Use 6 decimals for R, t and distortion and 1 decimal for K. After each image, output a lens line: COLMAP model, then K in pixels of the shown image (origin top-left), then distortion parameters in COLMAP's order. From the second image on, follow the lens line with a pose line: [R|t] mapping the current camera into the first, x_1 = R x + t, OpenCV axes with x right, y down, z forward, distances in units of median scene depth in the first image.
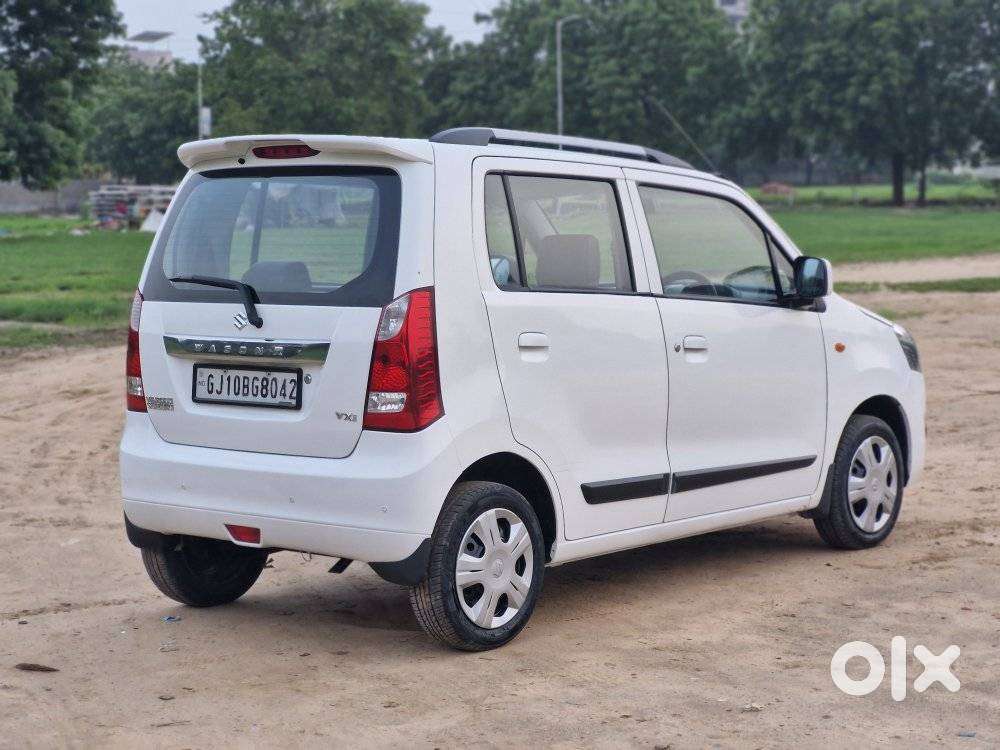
lens RADIAL K [[2240.6, 0, 503.2], [0, 2240.6, 377.2], [0, 0, 1]] dist [-0.125097, 0.000000]
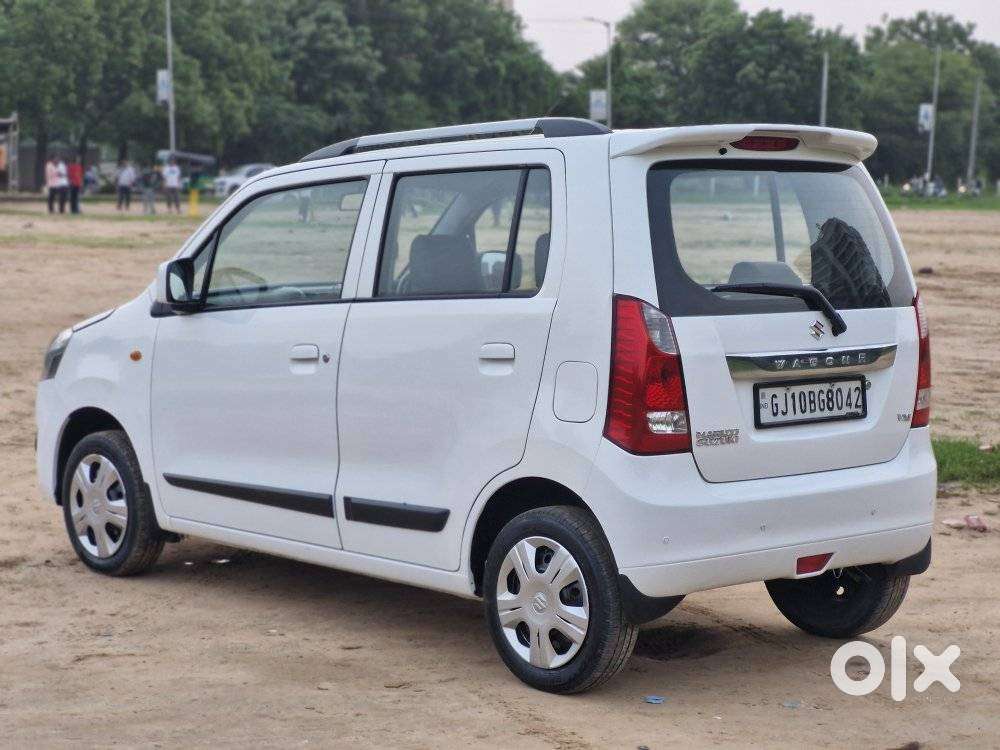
lens RADIAL K [[2240.6, 0, 501.6], [0, 2240.6, 377.8], [0, 0, 1]] dist [-0.125097, 0.000000]
pose [[0.125239, -0.067080, 0.989856, -1.026512], [0.069453, 0.995857, 0.058700, -0.067475], [-0.989693, 0.061397, 0.129379, 1.003944]]
